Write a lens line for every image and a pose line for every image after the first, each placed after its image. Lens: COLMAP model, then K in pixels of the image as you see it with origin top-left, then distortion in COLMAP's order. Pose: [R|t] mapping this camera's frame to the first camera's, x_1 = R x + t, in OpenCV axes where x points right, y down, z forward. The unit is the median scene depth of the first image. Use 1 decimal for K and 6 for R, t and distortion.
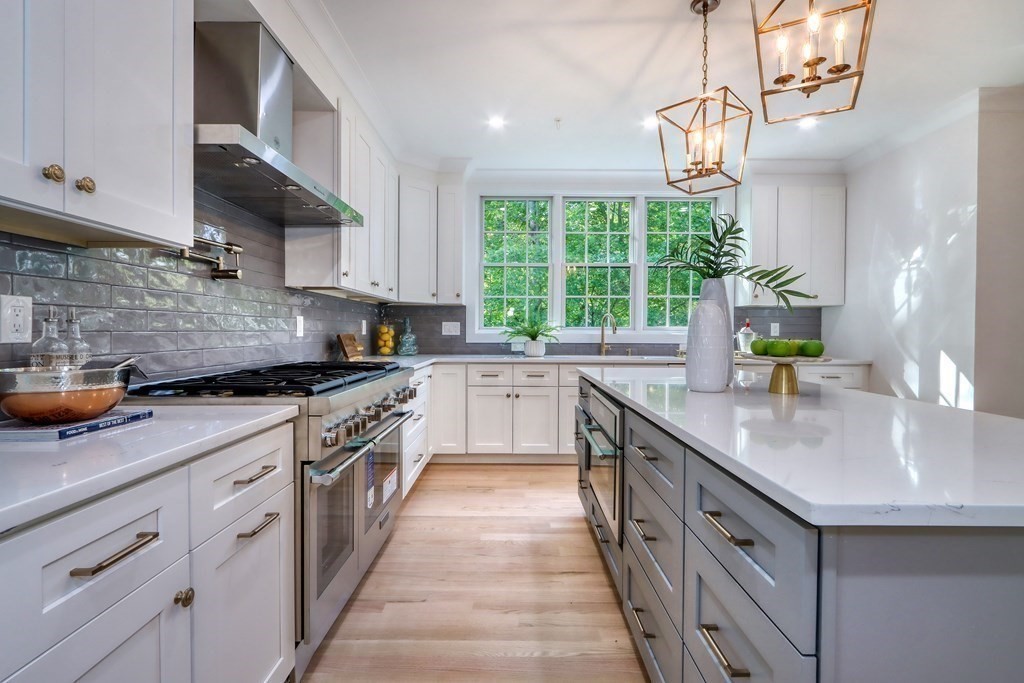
lens RADIAL K [[470.7, 0, 513.3], [0, 470.7, 337.7], [0, 0, 1]] dist [0.002746, 0.000619]
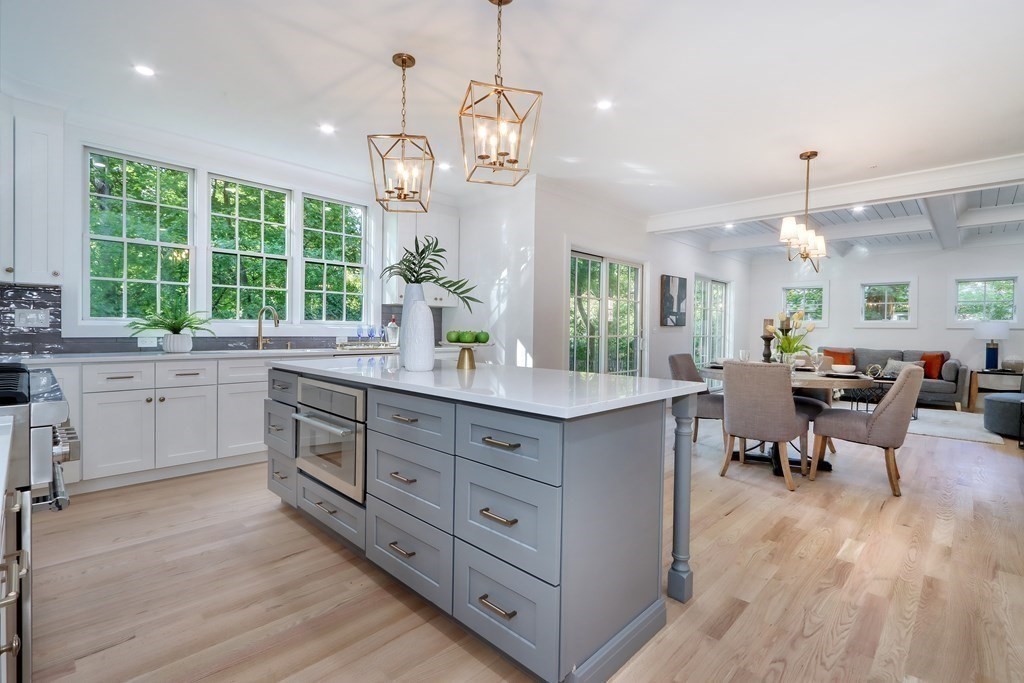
lens RADIAL K [[470.7, 0, 513.3], [0, 470.7, 337.7], [0, 0, 1]] dist [0.002746, 0.000619]
pose [[0.696684, -0.008842, 0.717324, -0.206290], [0.000863, 0.999934, 0.011488, 0.004501], [-0.717378, -0.007384, 0.696645, -0.054483]]
